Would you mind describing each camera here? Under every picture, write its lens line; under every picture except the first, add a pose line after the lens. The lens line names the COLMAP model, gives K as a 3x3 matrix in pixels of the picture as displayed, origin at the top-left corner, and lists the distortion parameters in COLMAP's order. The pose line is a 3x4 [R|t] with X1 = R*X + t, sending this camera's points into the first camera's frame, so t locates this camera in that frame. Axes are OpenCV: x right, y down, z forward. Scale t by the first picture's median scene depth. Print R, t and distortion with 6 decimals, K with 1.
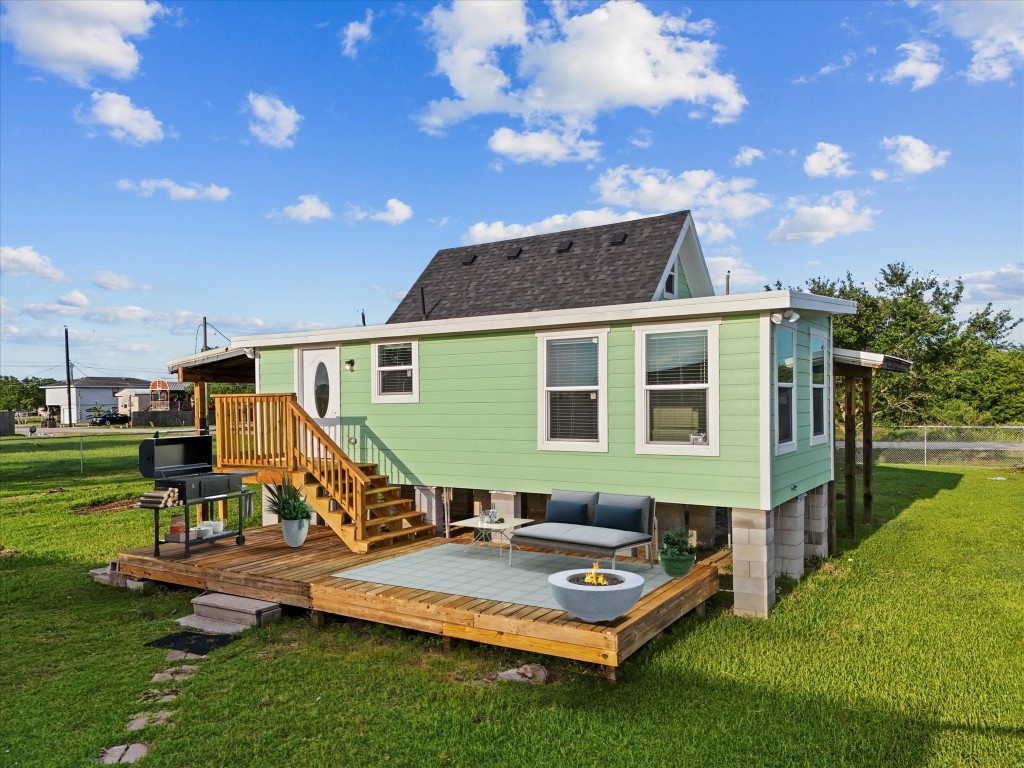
lens RADIAL K [[756.1, 0, 512.0], [0, 756.1, 384.0], [0, 0, 1]] dist [0.000857, -0.001075]
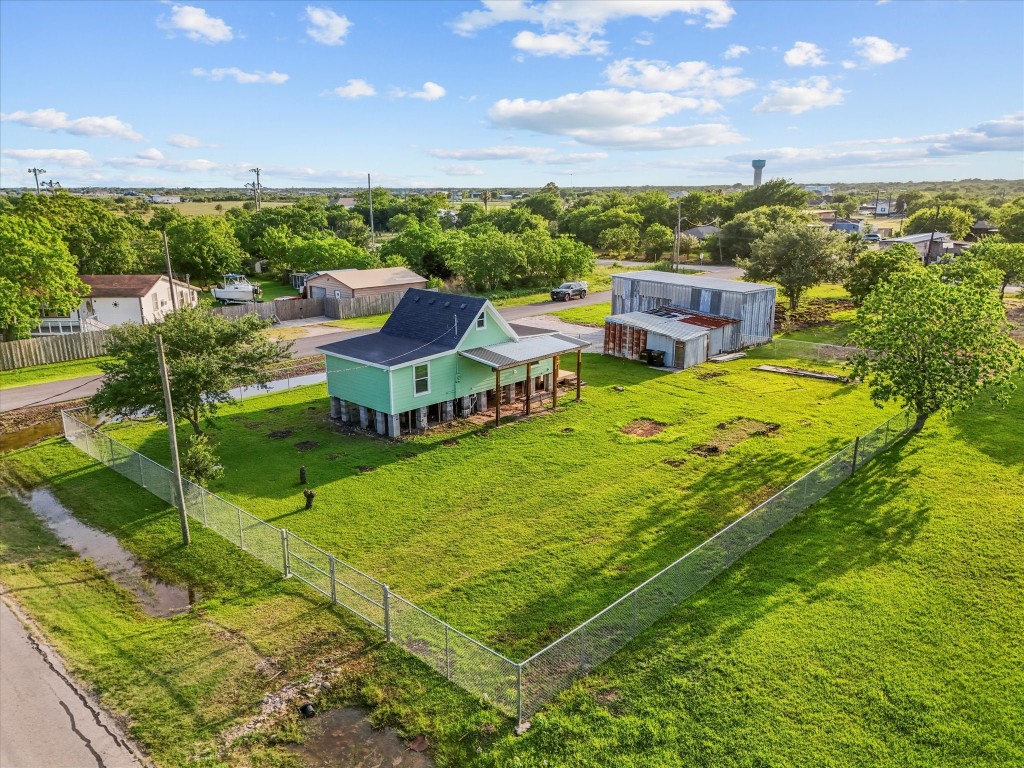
lens RADIAL K [[756.1, 0, 512.0], [0, 756.1, 384.0], [0, 0, 1]] dist [0.000857, -0.001075]
pose [[0.999887, -0.004101, -0.014452, -0.016406], [0.008420, 0.949695, 0.313064, -0.177747], [0.012441, -0.313150, 0.949622, -0.259931]]
